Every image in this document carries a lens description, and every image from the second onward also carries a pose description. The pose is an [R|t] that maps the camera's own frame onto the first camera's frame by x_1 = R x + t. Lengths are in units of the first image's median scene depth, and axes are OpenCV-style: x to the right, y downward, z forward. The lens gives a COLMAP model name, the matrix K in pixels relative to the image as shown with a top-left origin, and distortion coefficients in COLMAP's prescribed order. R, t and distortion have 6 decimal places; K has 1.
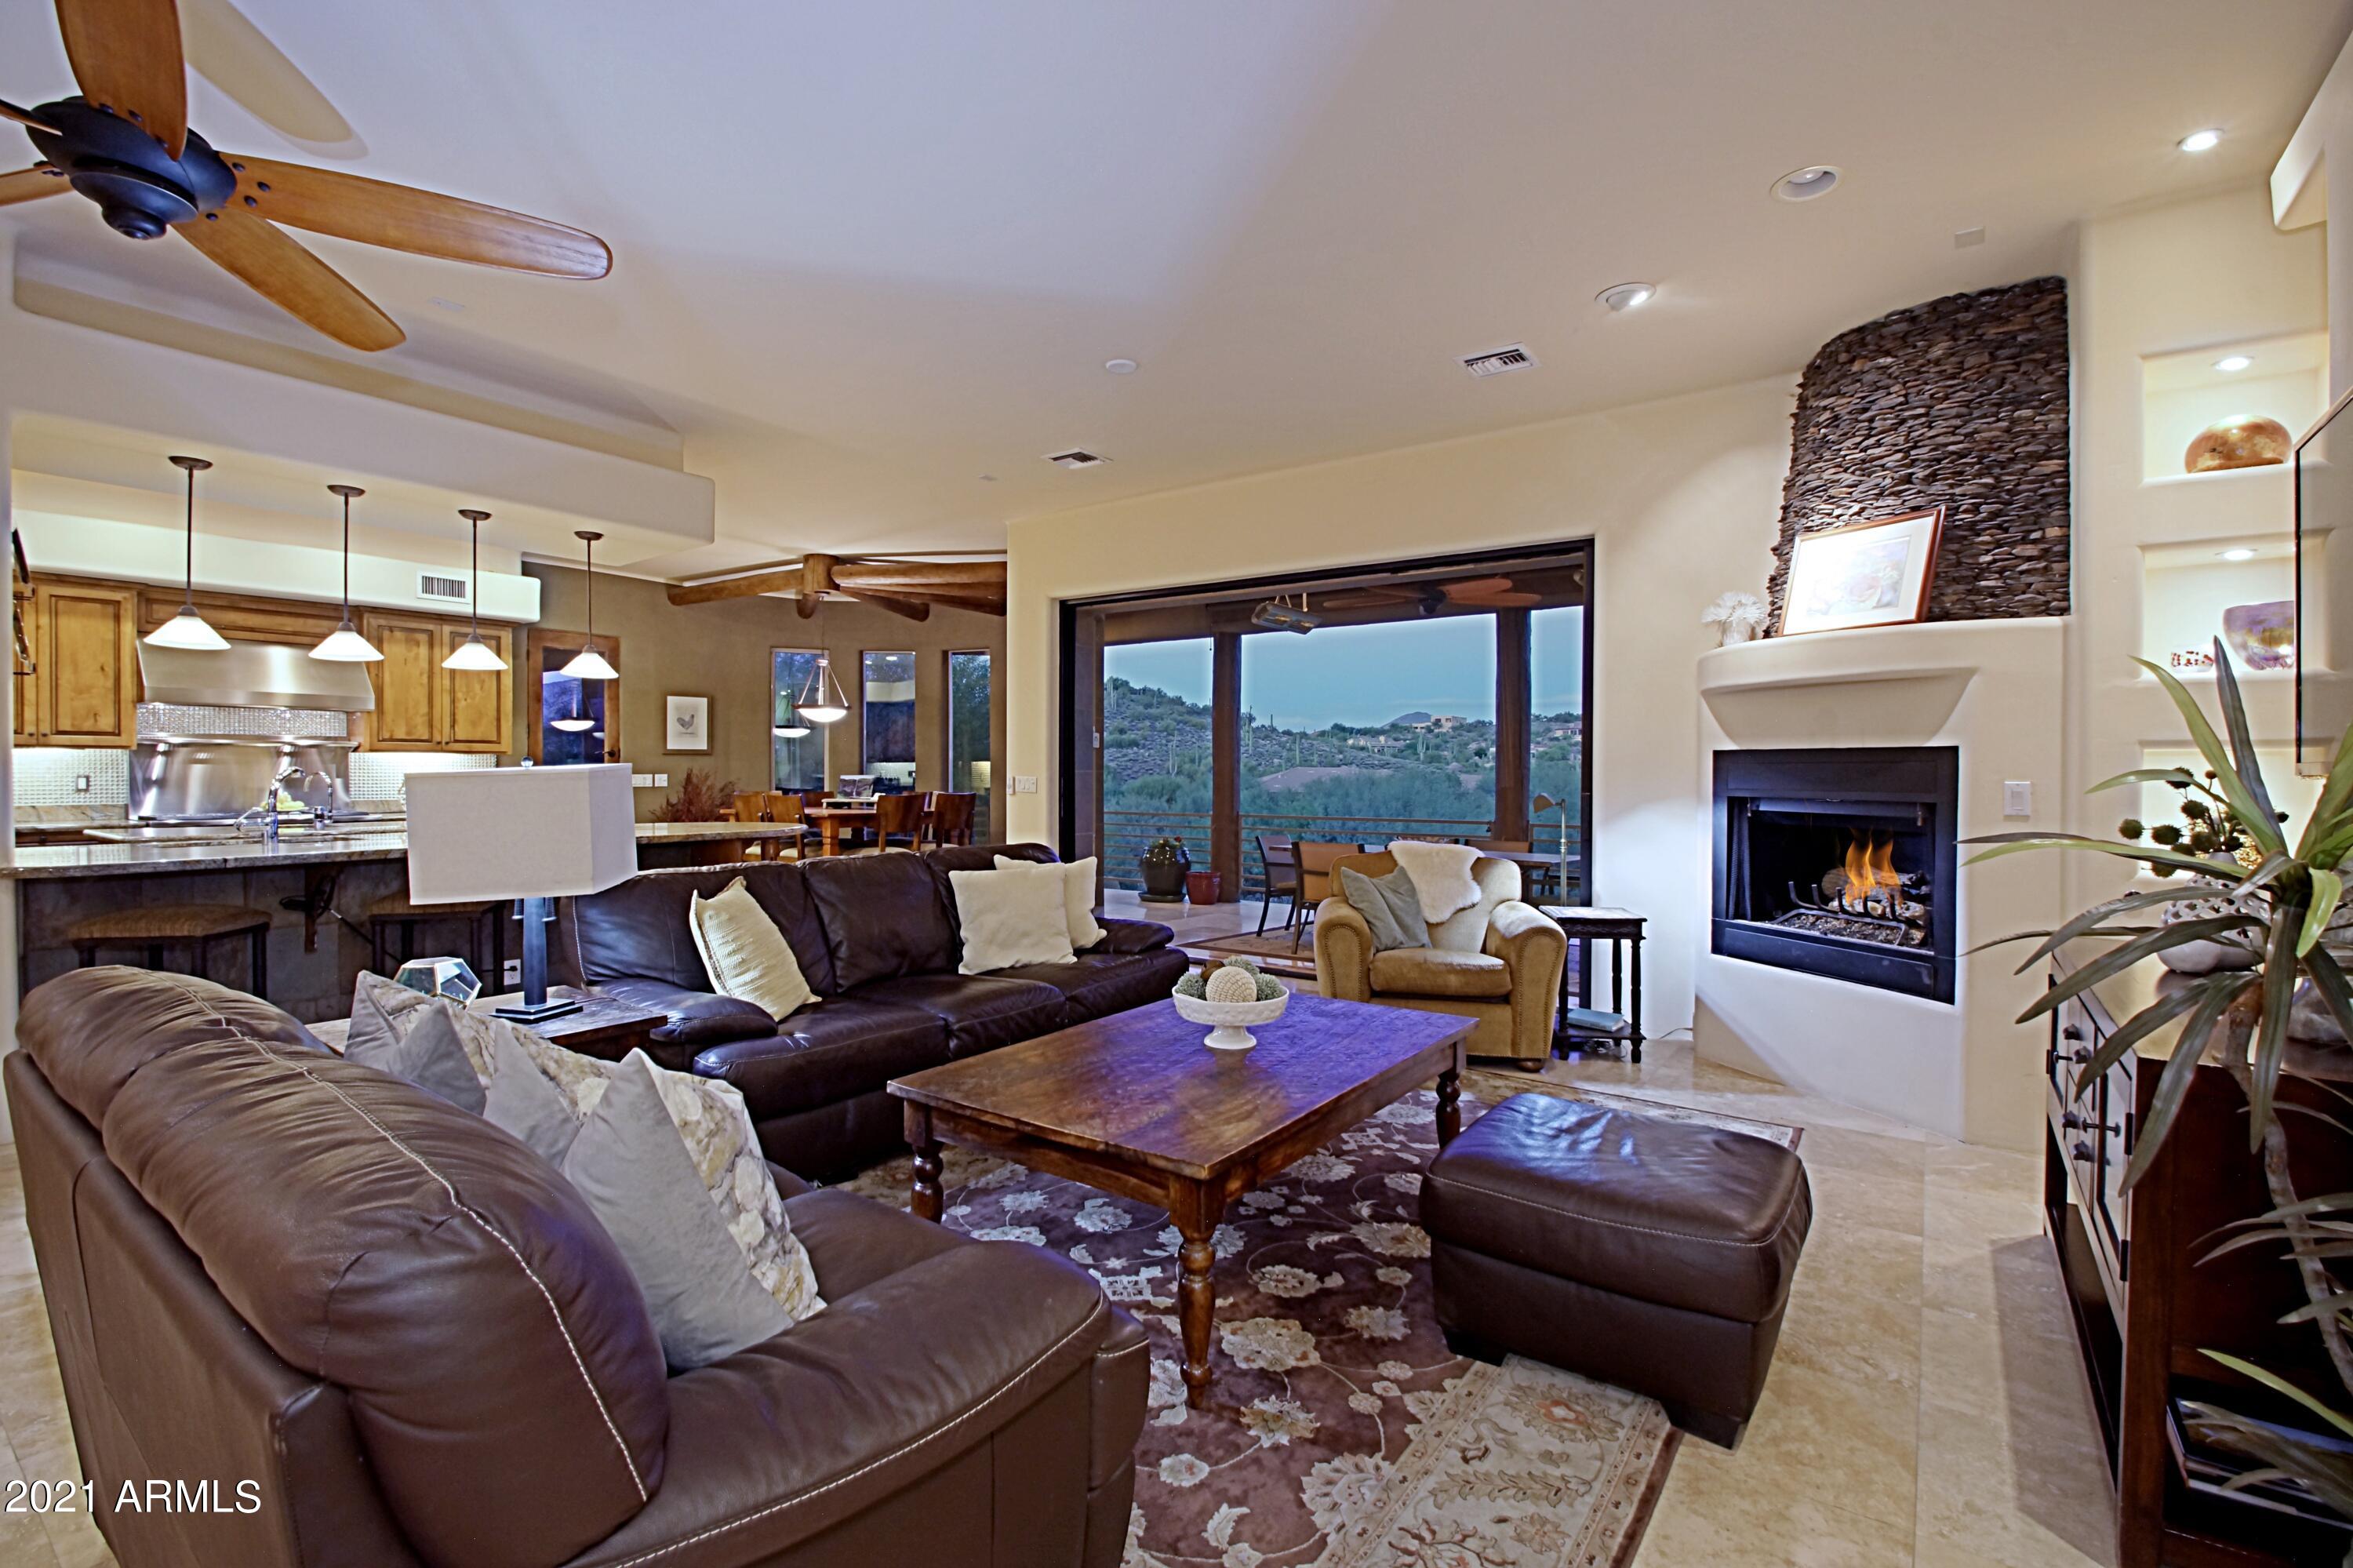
lens RADIAL K [[1052.3, 0, 1174.6], [0, 1052.3, 781.1], [0, 0, 1]] dist [0.009096, -0.012426]
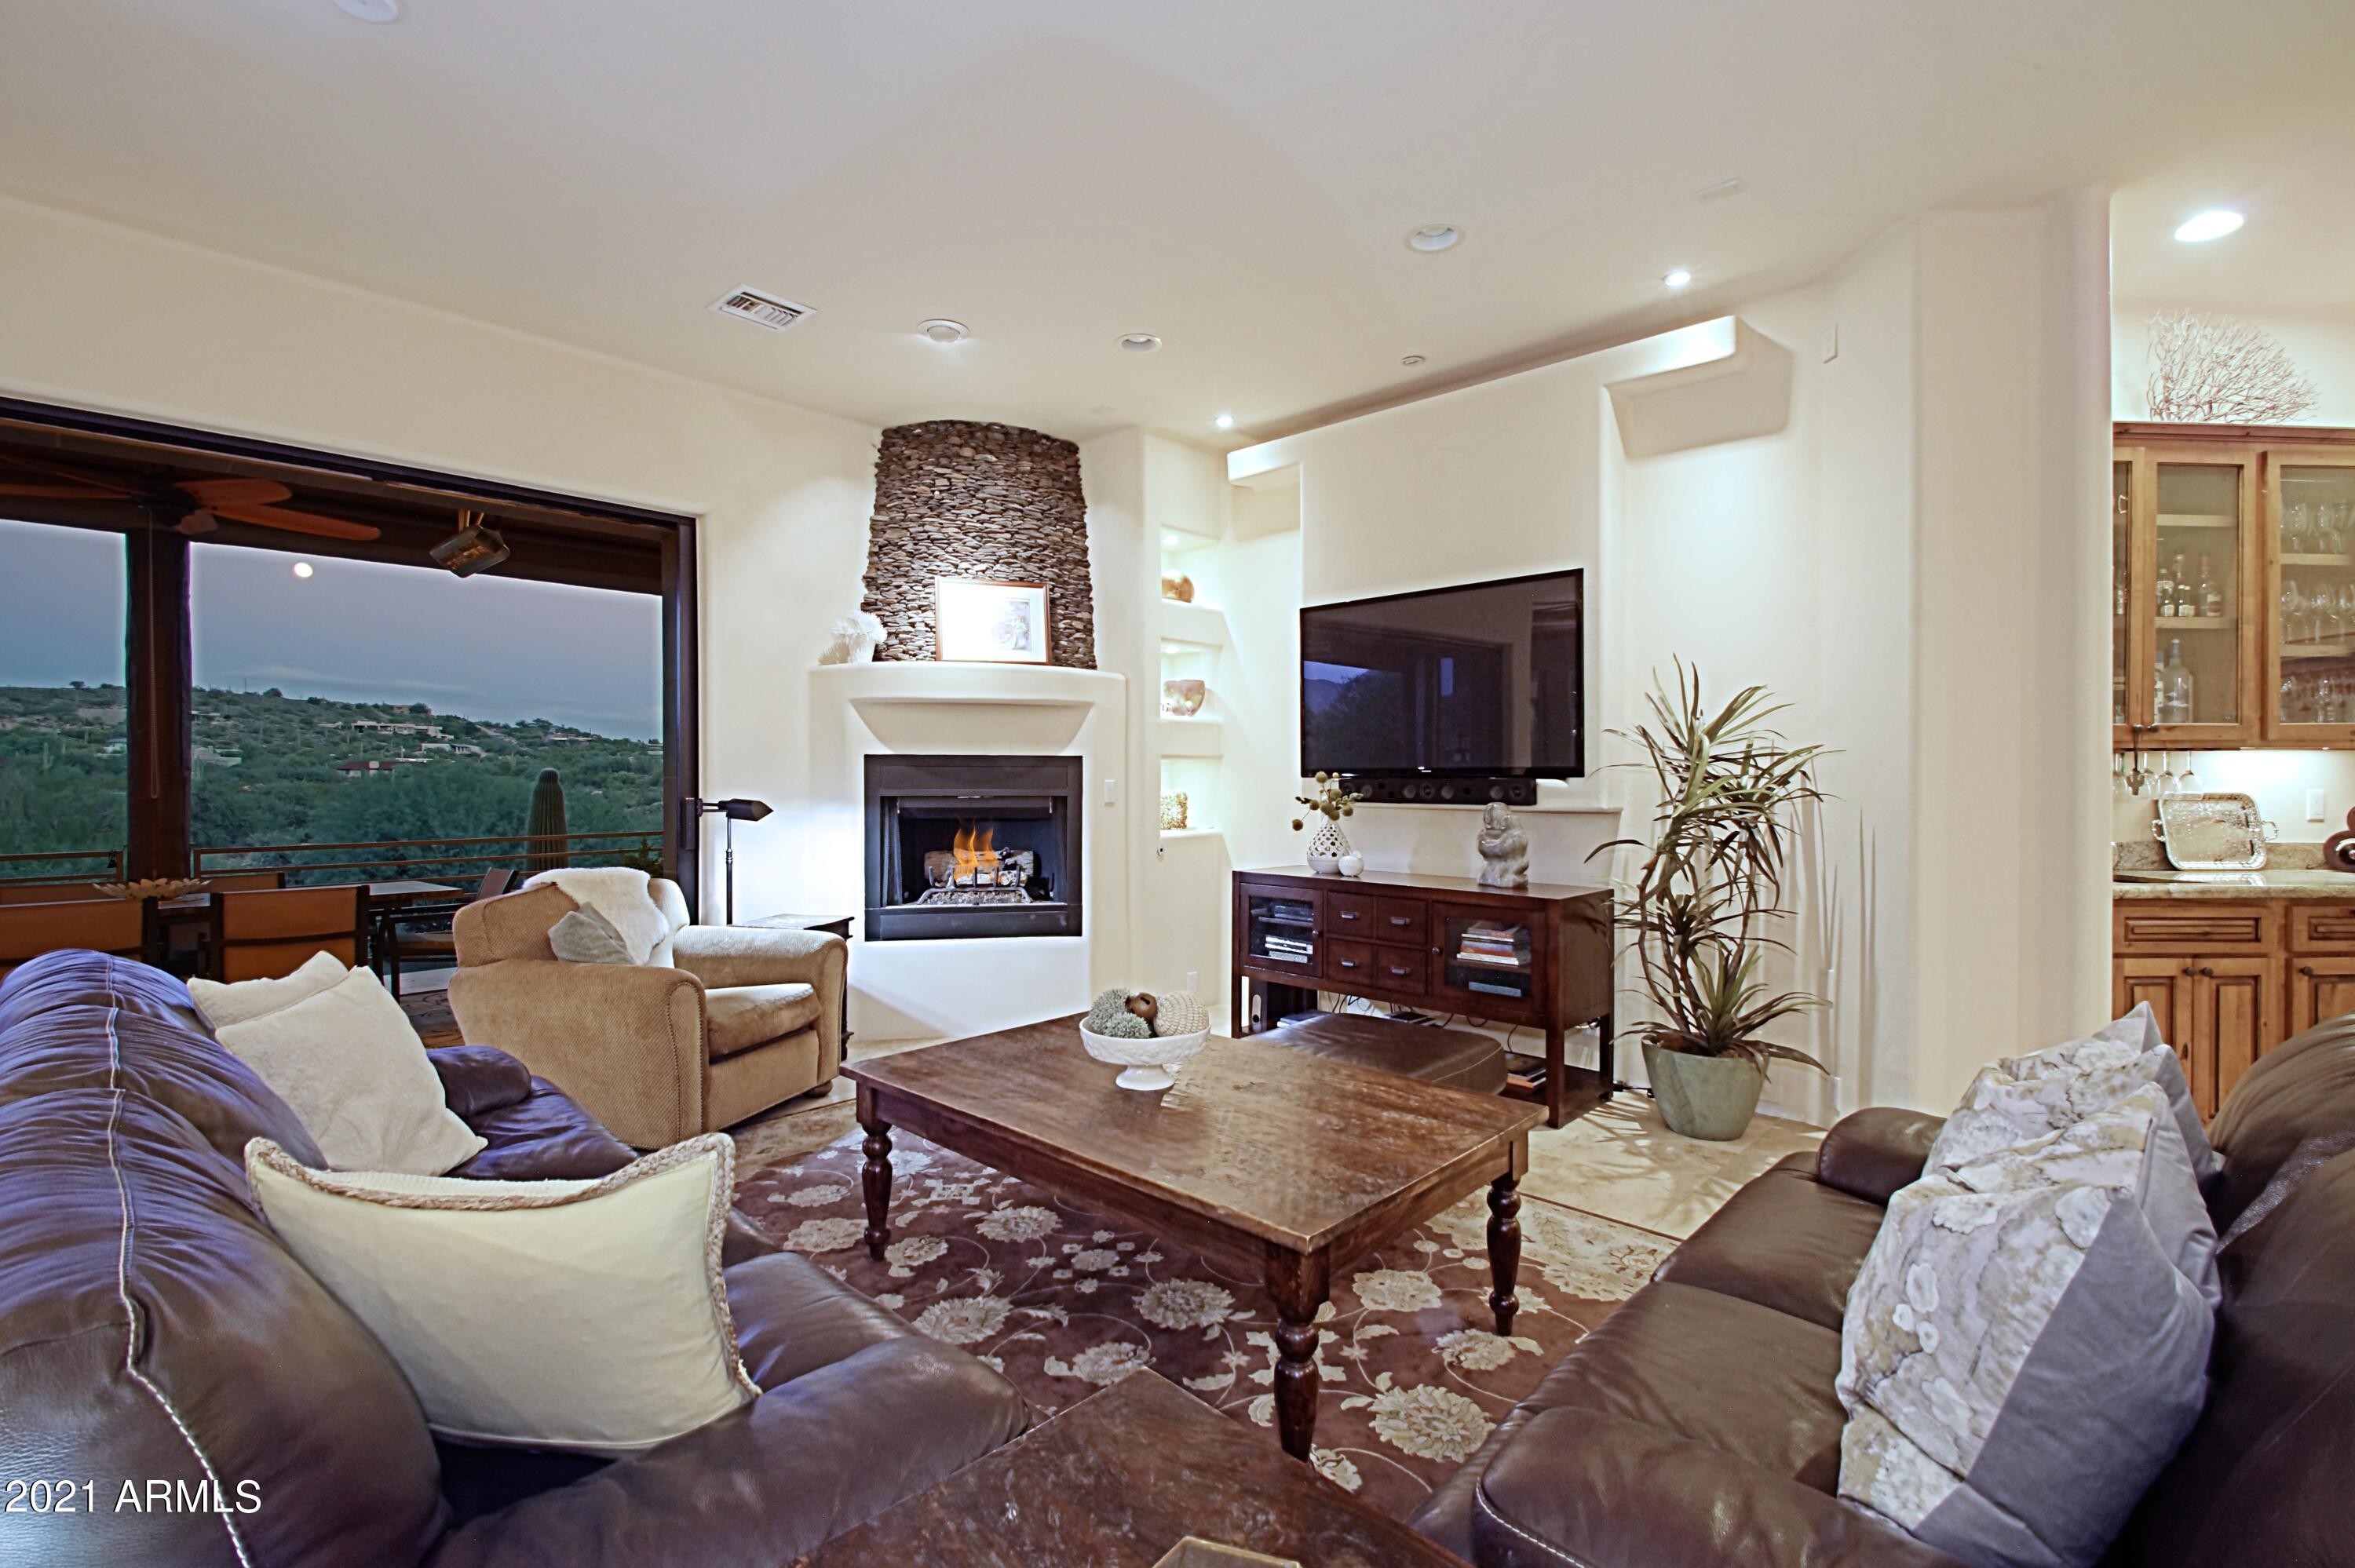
lens RADIAL K [[1053.0, 0, 1175.4], [0, 1053.0, 774.9], [0, 0, 1]] dist [0.009096, -0.012426]
pose [[0.130778, -0.006673, 0.991389, -0.596946], [0.008303, 0.999950, 0.005635, -0.012911], [-0.991377, 0.007494, 0.130827, 0.615523]]
